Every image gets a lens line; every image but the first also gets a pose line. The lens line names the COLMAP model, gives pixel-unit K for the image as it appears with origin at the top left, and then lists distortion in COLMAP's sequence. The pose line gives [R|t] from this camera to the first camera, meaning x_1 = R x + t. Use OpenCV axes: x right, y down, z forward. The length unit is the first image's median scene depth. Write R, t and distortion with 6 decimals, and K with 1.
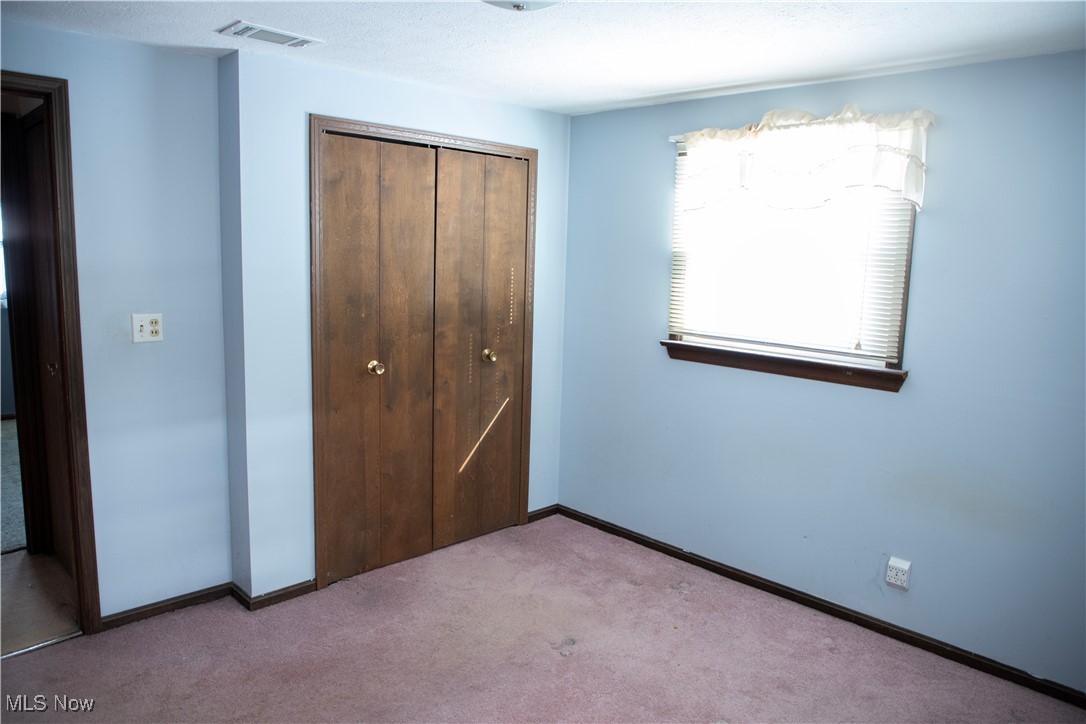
lens RADIAL K [[736.3, 0, 540.2], [0, 736.3, 357.5], [0, 0, 1]] dist [-0.088924, 0.056891]
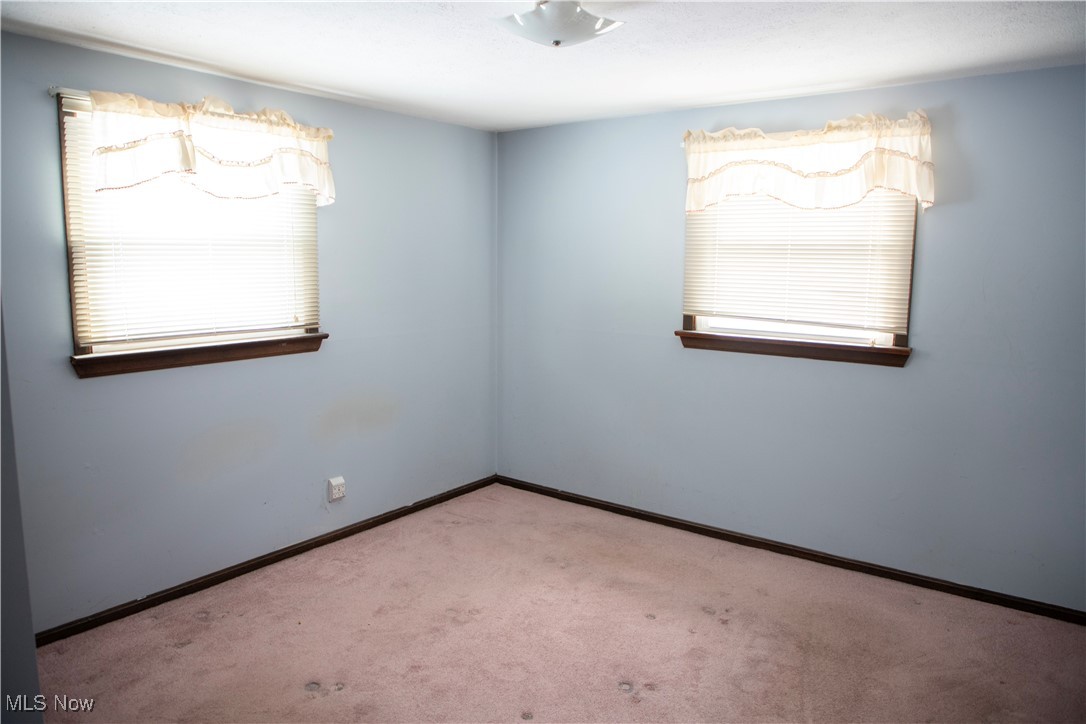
lens RADIAL K [[736.3, 0, 540.2], [0, 736.3, 357.5], [0, 0, 1]] dist [-0.088924, 0.056891]
pose [[-0.157173, -0.164819, 0.973720, -0.755447], [0.126871, 0.974435, 0.185418, -0.119004], [-0.979388, 0.152680, -0.132245, 0.744747]]
